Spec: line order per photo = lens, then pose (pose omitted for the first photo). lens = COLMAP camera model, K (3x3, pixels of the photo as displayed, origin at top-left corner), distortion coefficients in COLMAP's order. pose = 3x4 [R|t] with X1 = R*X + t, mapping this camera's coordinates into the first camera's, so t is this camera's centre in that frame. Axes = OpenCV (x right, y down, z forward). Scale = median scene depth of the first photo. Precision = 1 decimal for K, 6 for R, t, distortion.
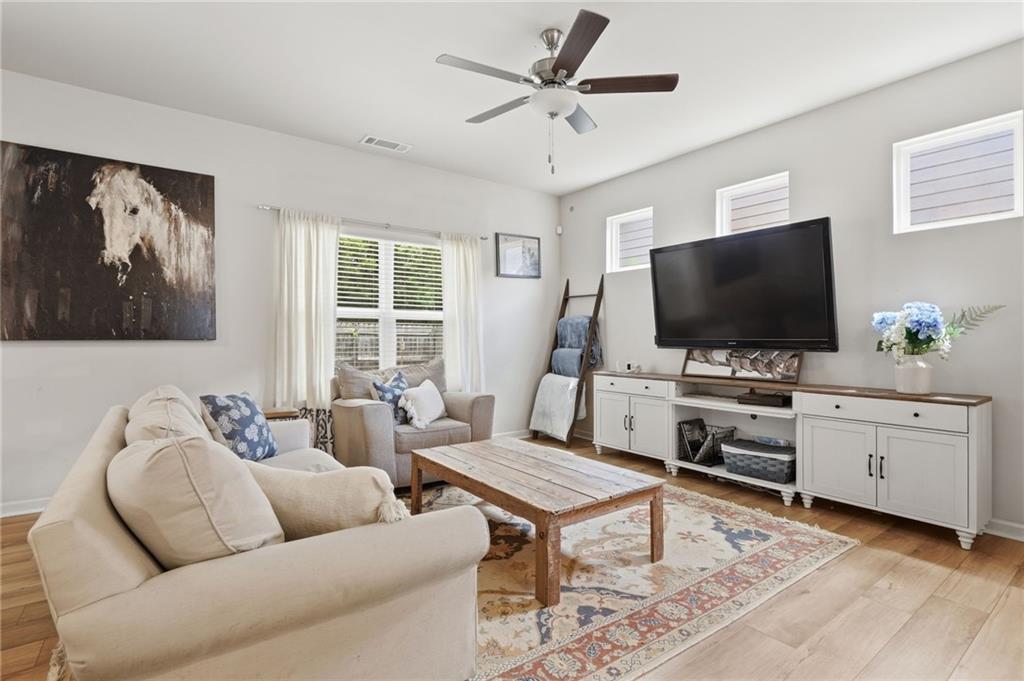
lens RADIAL K [[479.4, 0, 511.9], [0, 479.4, 339.9], [0, 0, 1]] dist [0.001241, 0.000164]
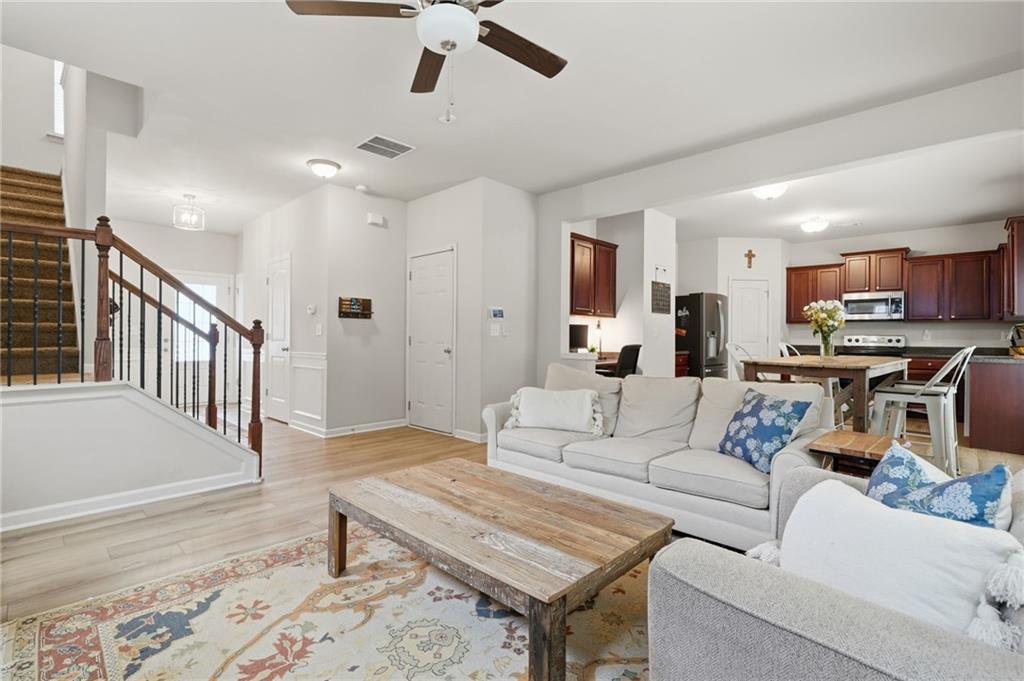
lens RADIAL K [[479.4, 0, 510.6], [0, 479.4, 339.0], [0, 0, 1]] dist [0.001241, 0.000164]
pose [[-0.986825, -0.011508, -0.161380, 0.110748], [-0.012944, 0.999885, 0.007851, -0.005093], [0.161271, 0.009836, -0.986861, 1.746170]]
